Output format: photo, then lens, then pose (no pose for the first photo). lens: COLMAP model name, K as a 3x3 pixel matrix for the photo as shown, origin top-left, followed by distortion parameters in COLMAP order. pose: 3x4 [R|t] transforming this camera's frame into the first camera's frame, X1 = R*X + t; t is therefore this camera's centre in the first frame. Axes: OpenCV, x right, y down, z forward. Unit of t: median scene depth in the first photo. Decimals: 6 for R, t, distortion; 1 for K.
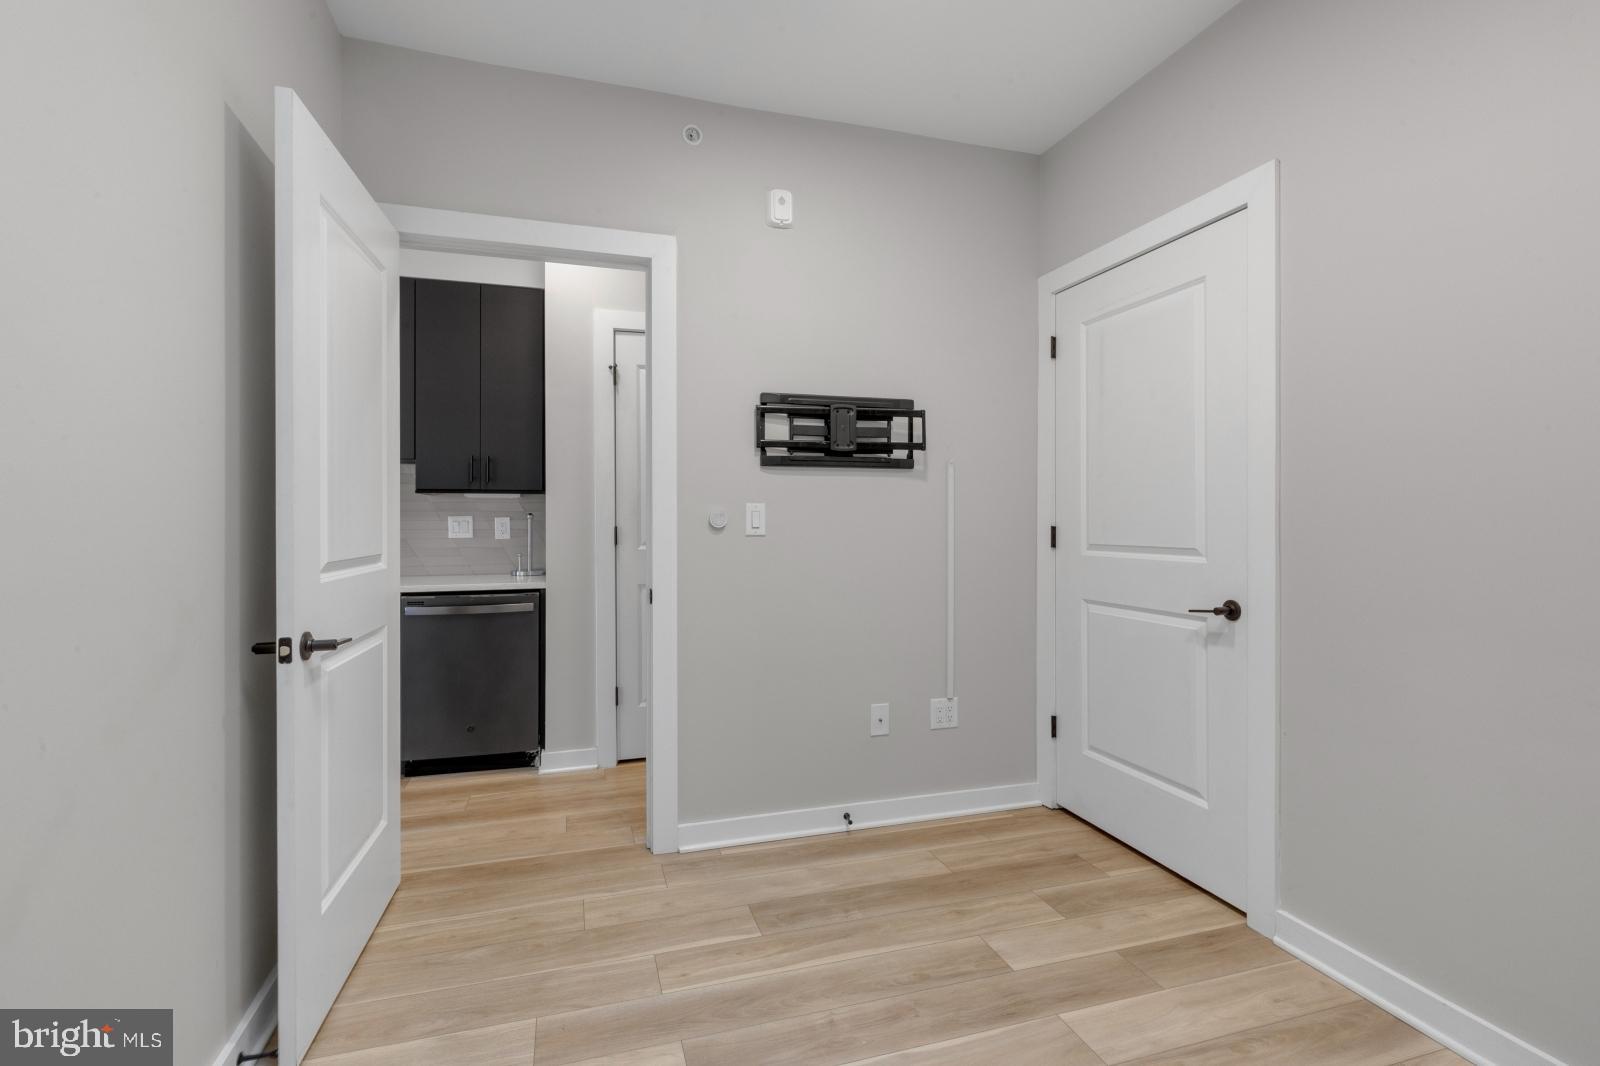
lens RADIAL K [[746.1, 0, 798.2], [0, 746.1, 516.8], [0, 0, 1]] dist [0.005069, 0.000015]
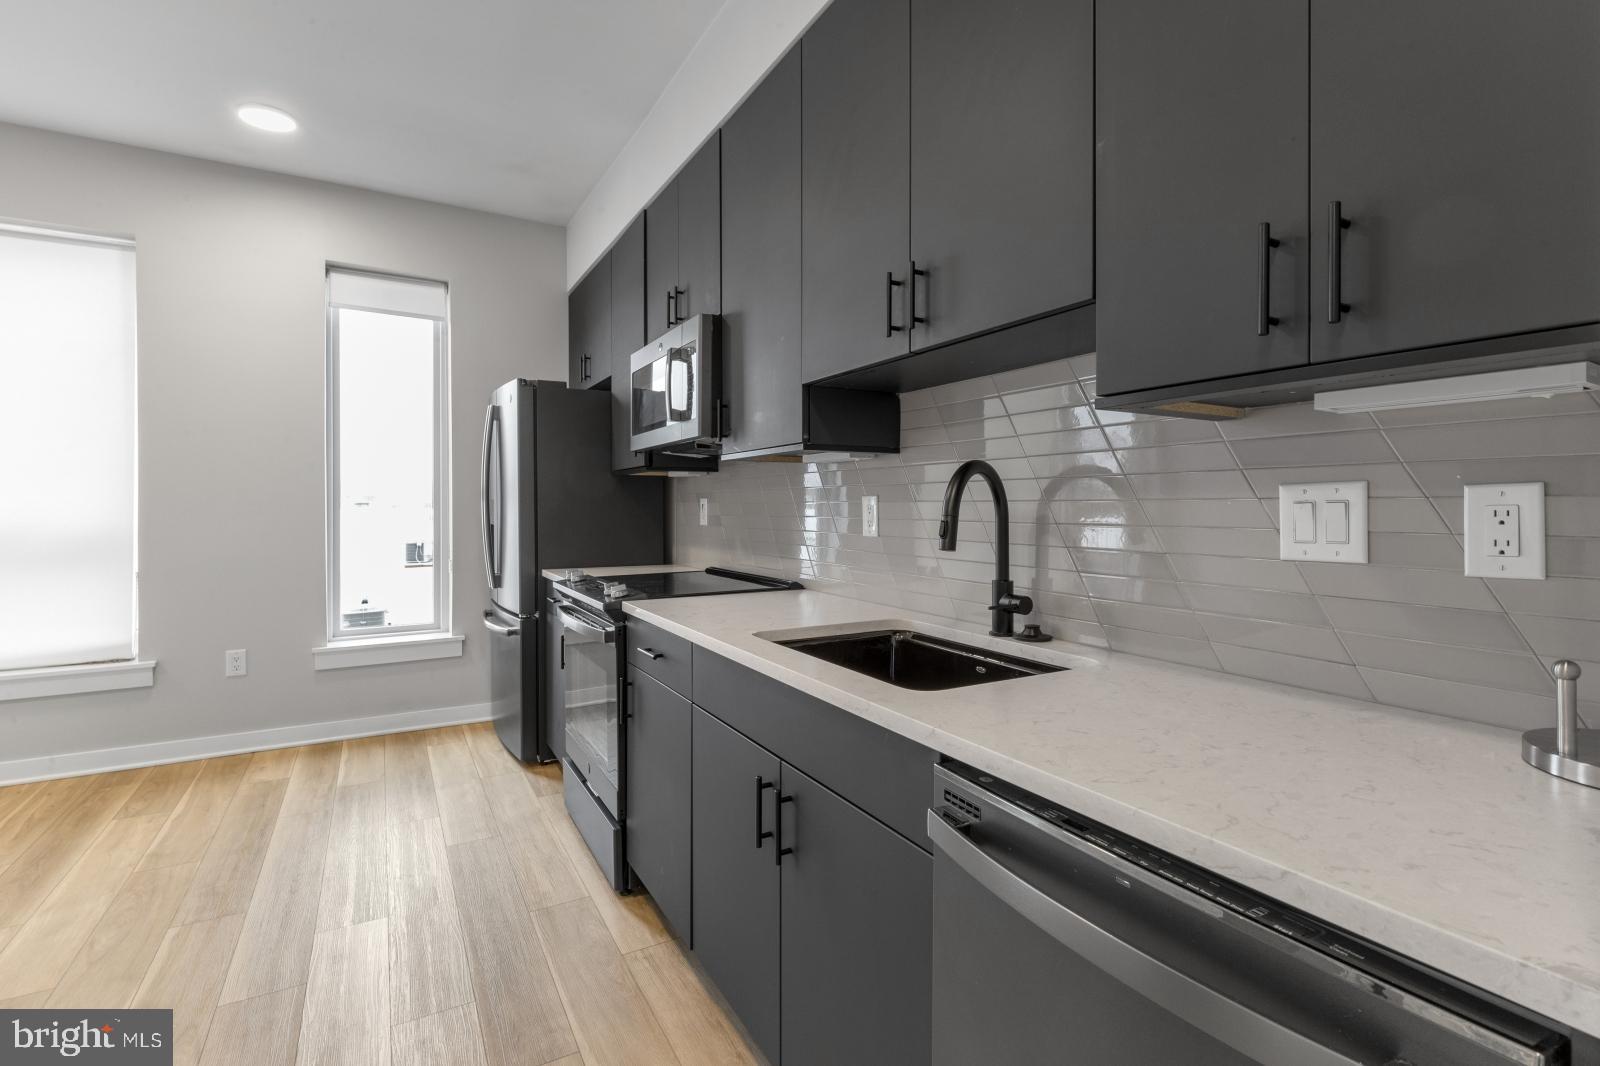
lens RADIAL K [[738.4, 0, 799.1], [0, 738.4, 504.0], [0, 0, 1]] dist [-0.002338, 0.000020]
pose [[0.220077, 0.000748, -0.975482, -0.321620], [0.002426, 0.999996, 0.001314, 0.008432], [0.975479, -0.002655, 0.220075, 1.076956]]
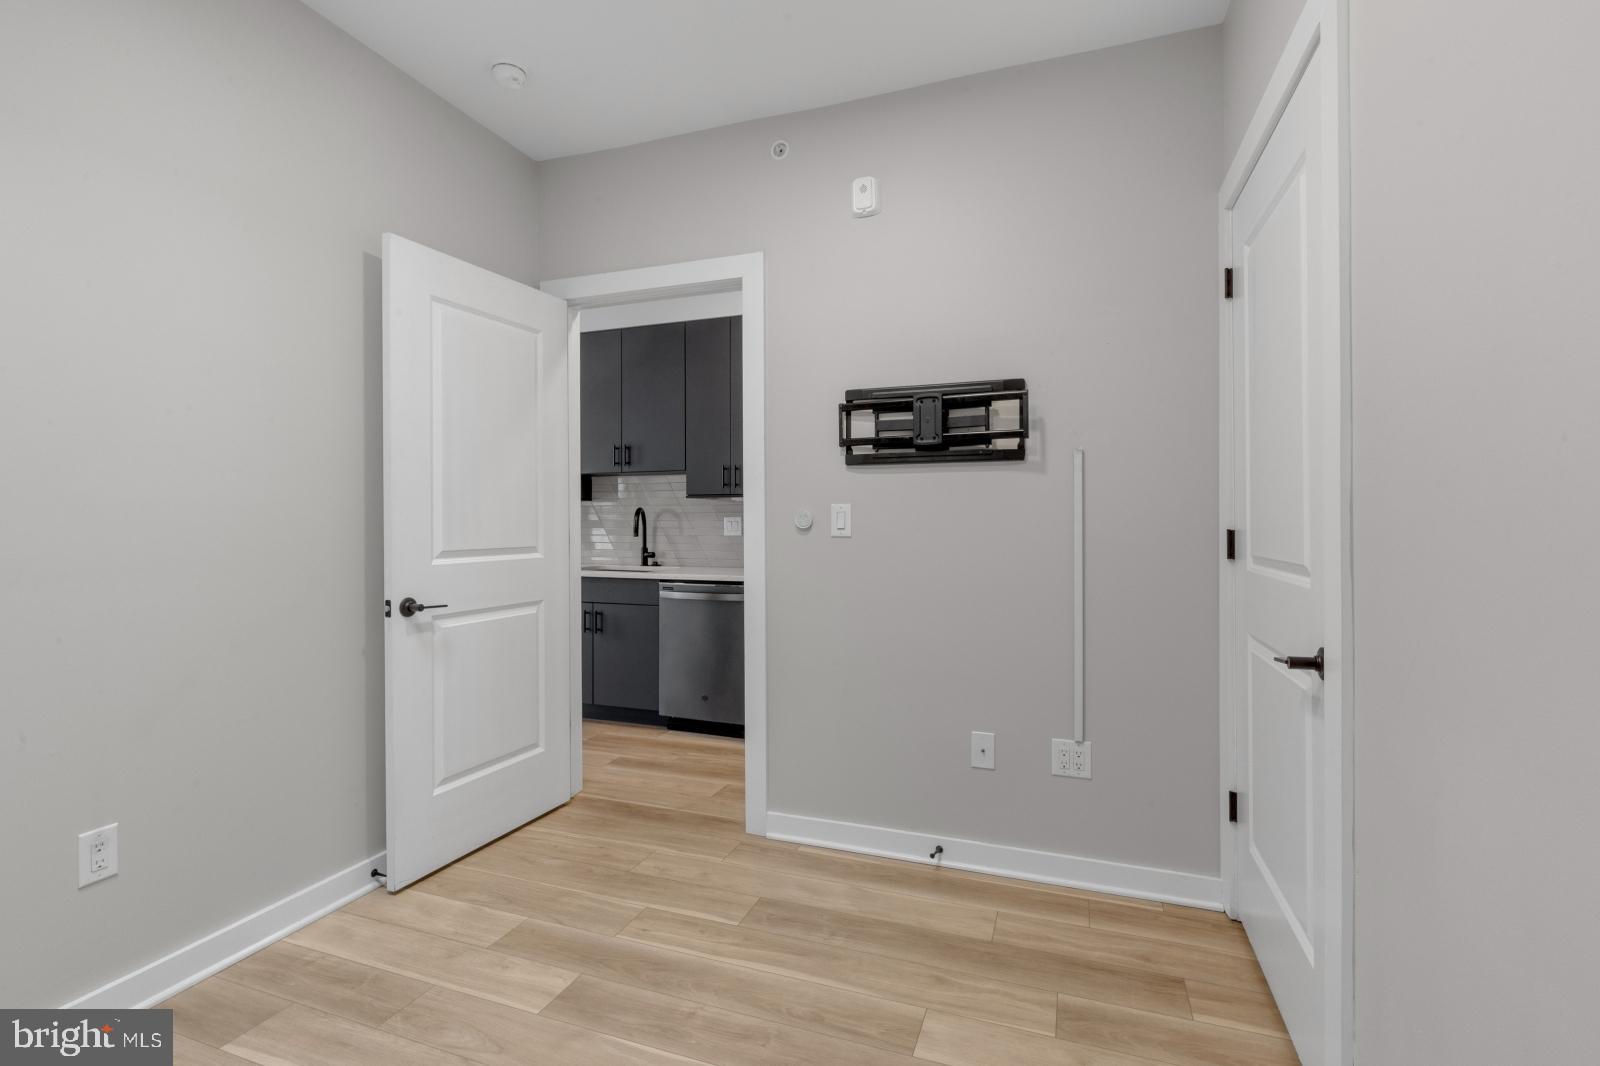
lens RADIAL K [[762.6, 0, 786.7], [0, 762.6, 515.0], [0, 0, 1]] dist [0.000921, 0.000102]
pose [[0.787856, -0.003002, -0.615852, 0.501834], [0.002338, 0.999995, -0.001884, -0.001660], [0.615855, 0.000044, 0.787860, 0.165166]]
